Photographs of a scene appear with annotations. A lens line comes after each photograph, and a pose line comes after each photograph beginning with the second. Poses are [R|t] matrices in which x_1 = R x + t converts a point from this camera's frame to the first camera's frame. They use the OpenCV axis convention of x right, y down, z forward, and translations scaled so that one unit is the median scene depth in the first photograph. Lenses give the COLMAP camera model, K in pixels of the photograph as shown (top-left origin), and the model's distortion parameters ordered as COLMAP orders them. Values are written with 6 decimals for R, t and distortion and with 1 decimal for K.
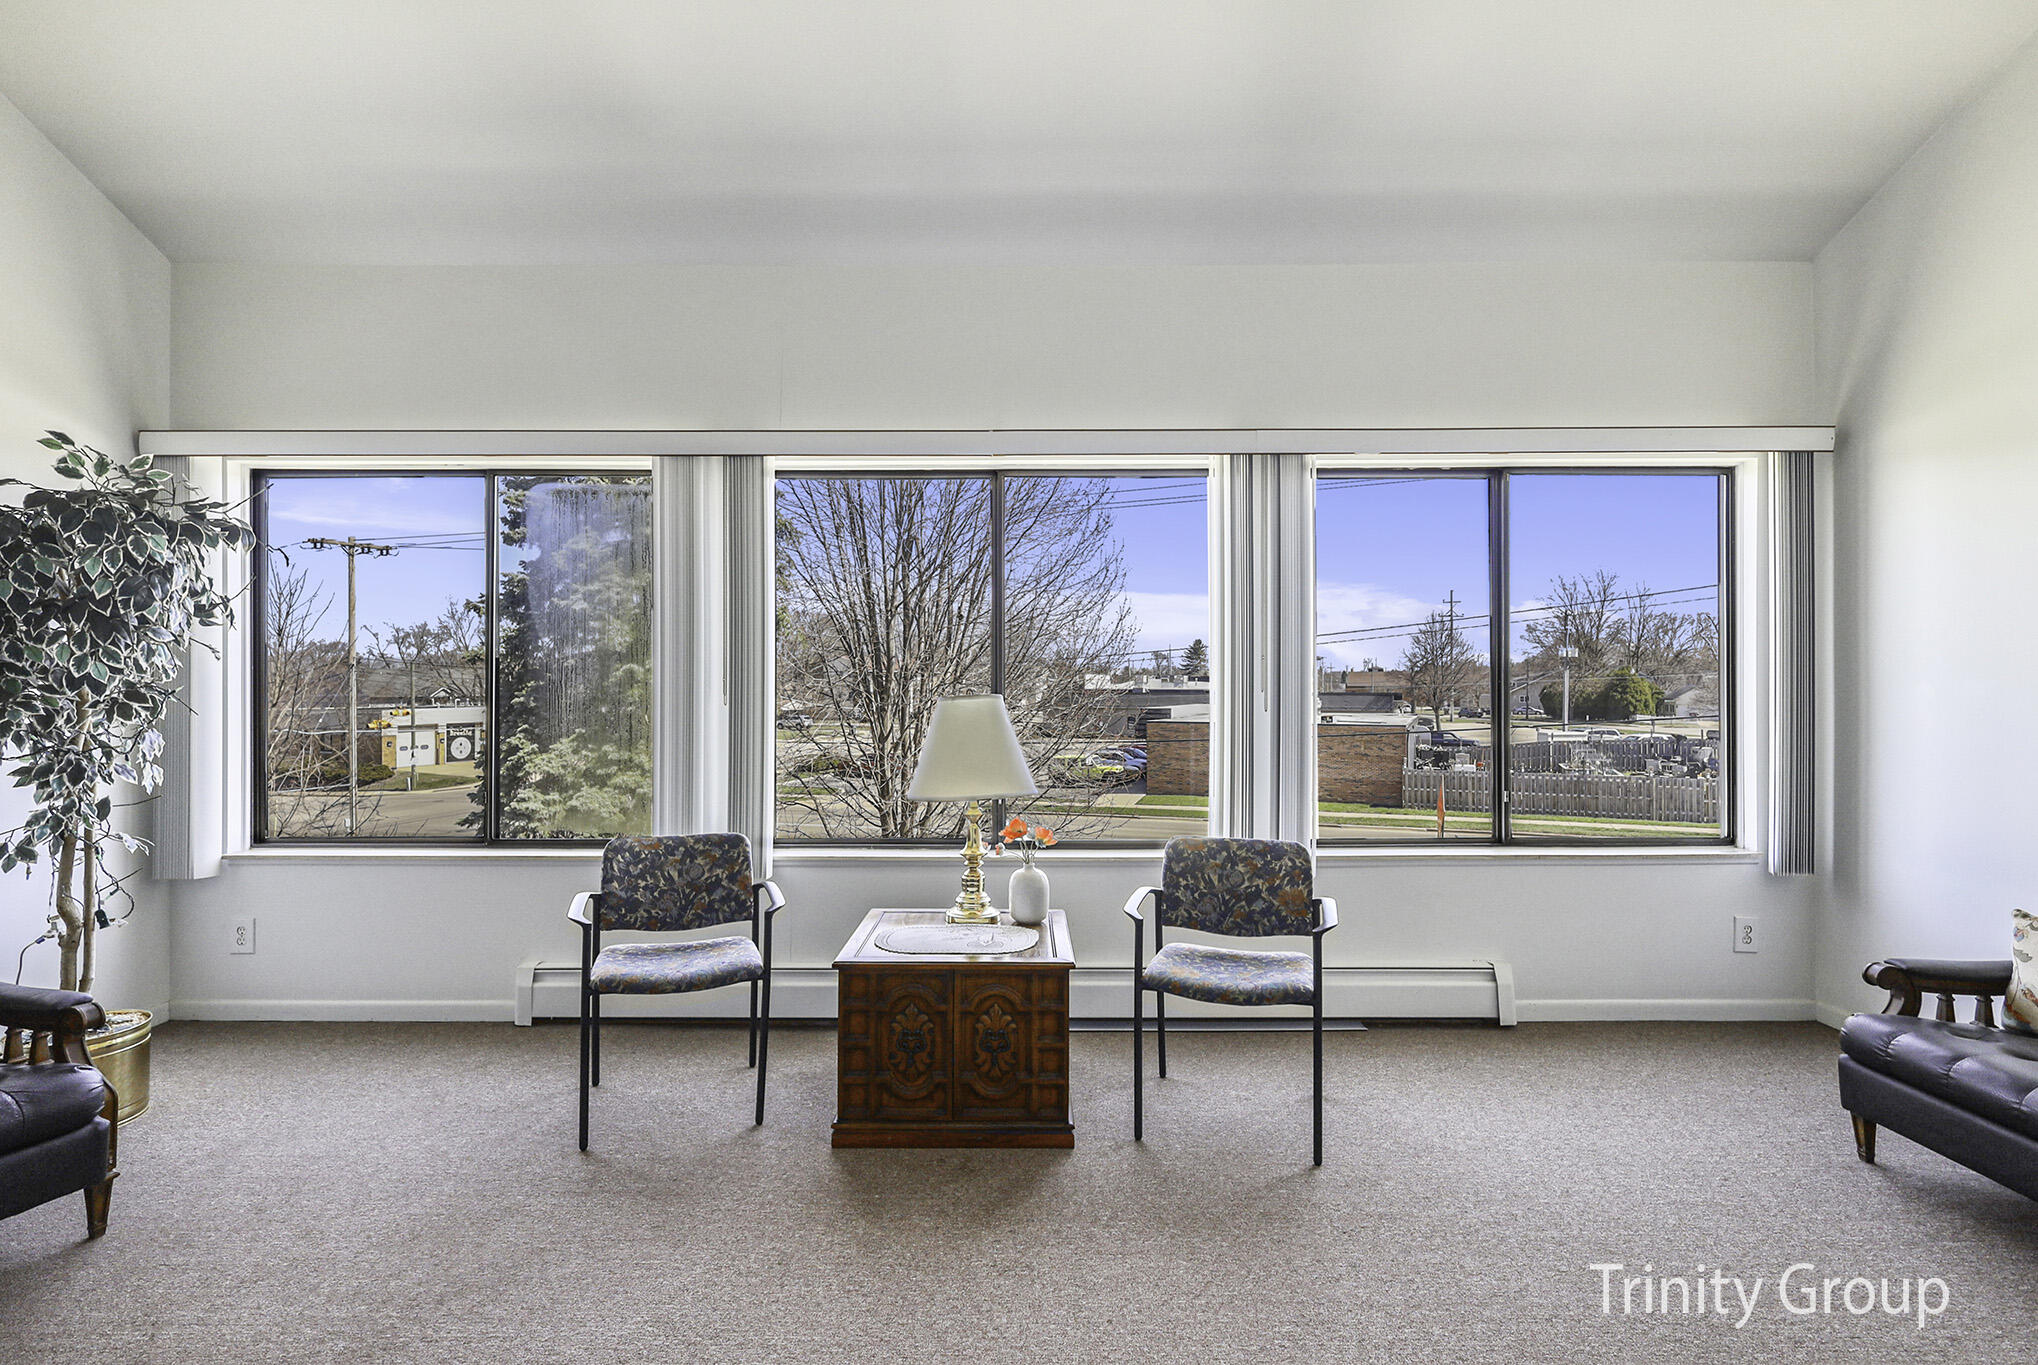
lens RADIAL K [[964.4, 0, 1018.5], [0, 964.4, 697.3], [0, 0, 1]] dist [0.006487, 0.000827]
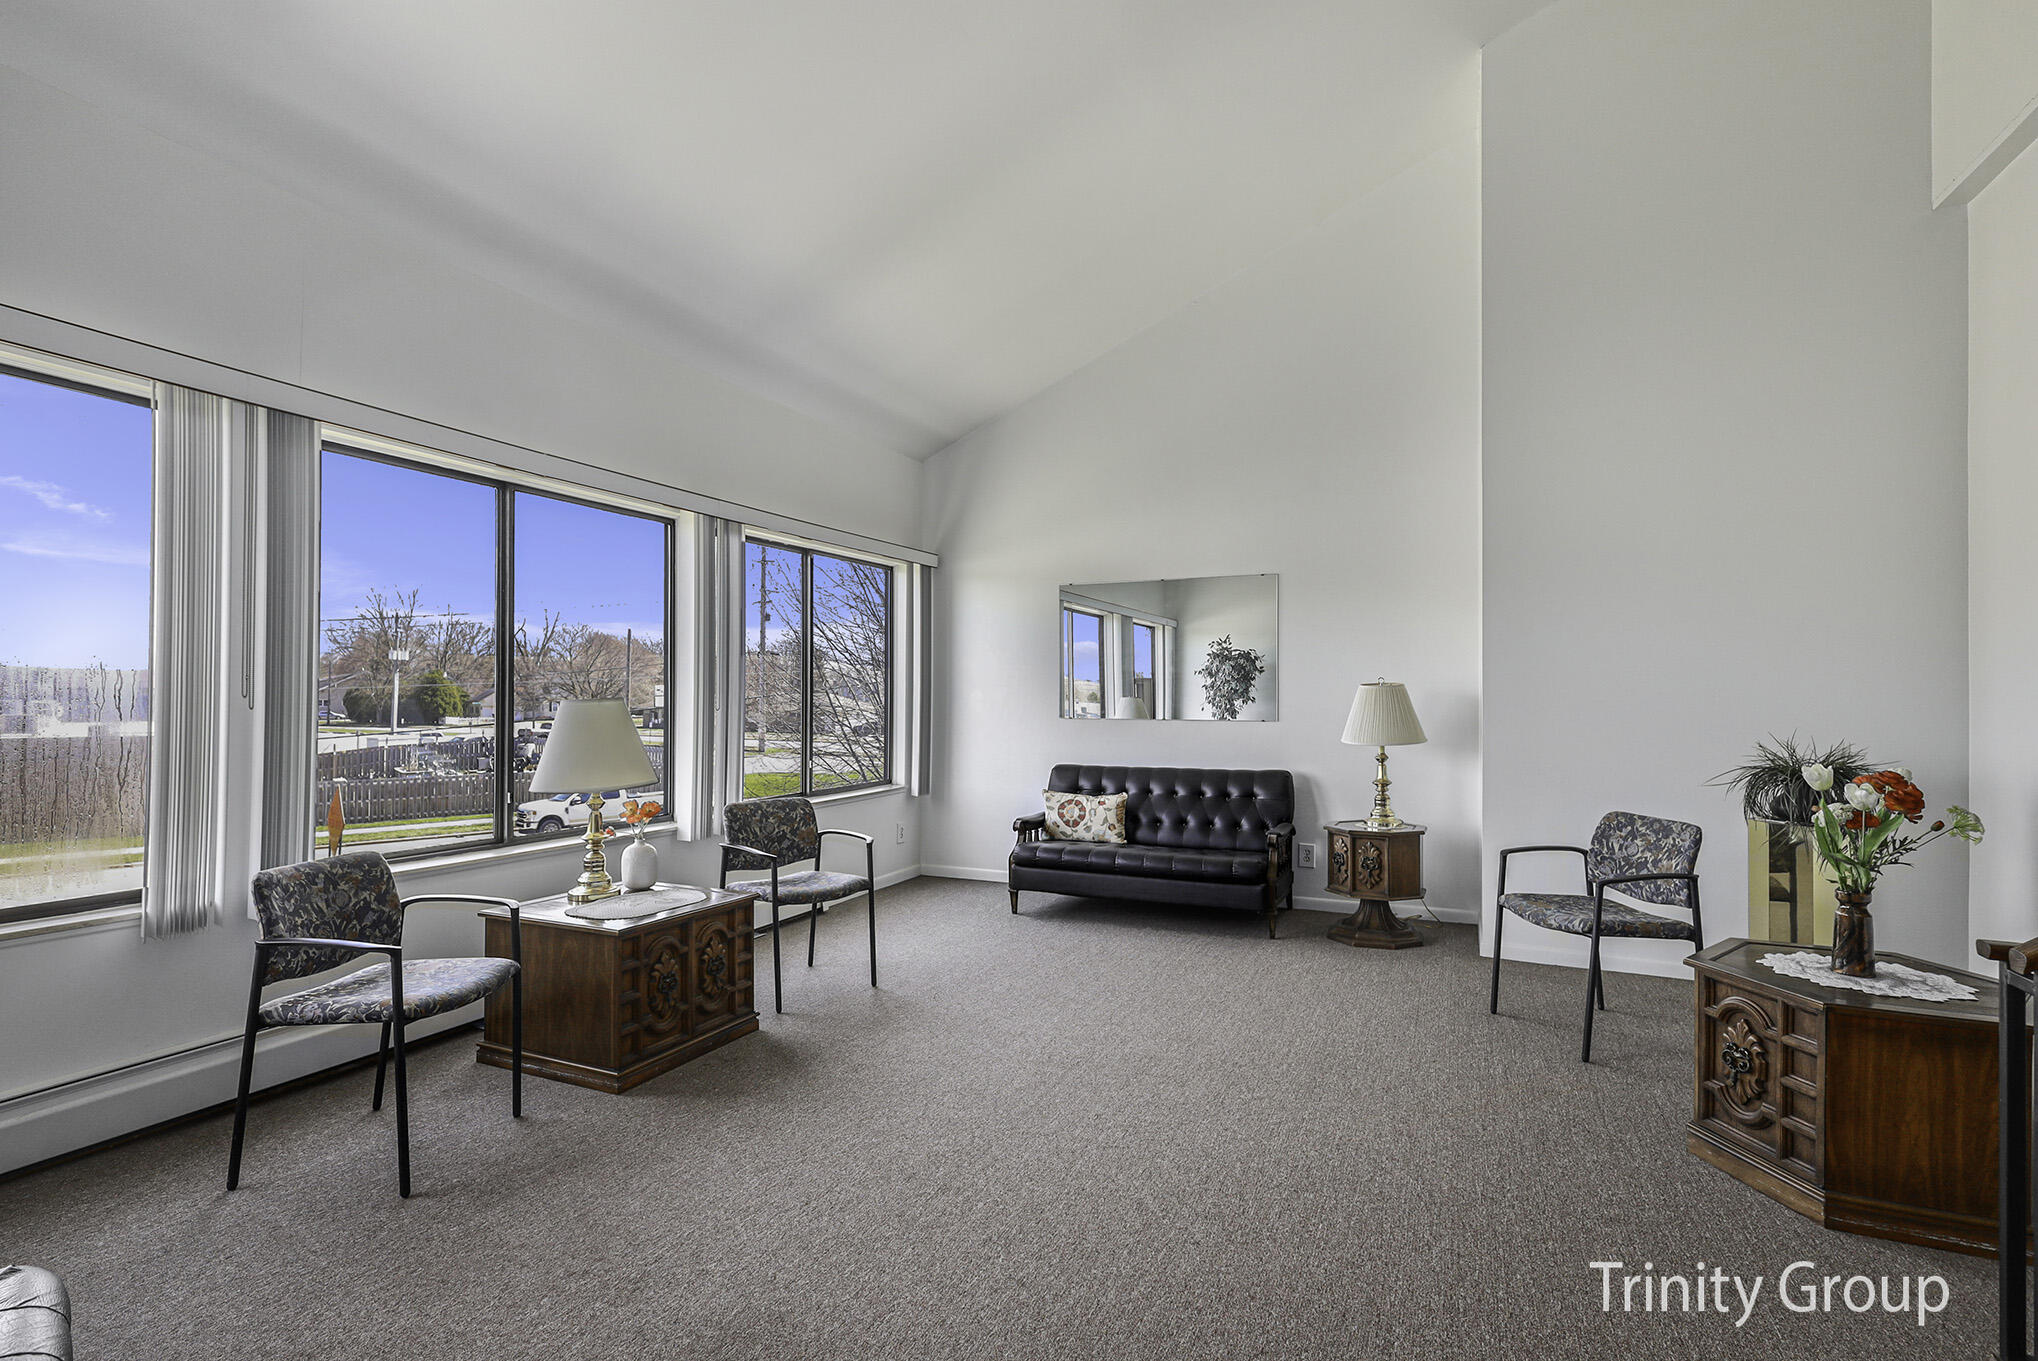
lens RADIAL K [[964.4, 0, 1016.9], [0, 964.4, 679.9], [0, 0, 1]] dist [0.006487, 0.000827]
pose [[0.422789, 0.016218, 0.906083, -0.869152], [0.003054, 0.999809, -0.019320, 0.001064], [-0.906223, 0.010936, 0.422658, 0.073294]]
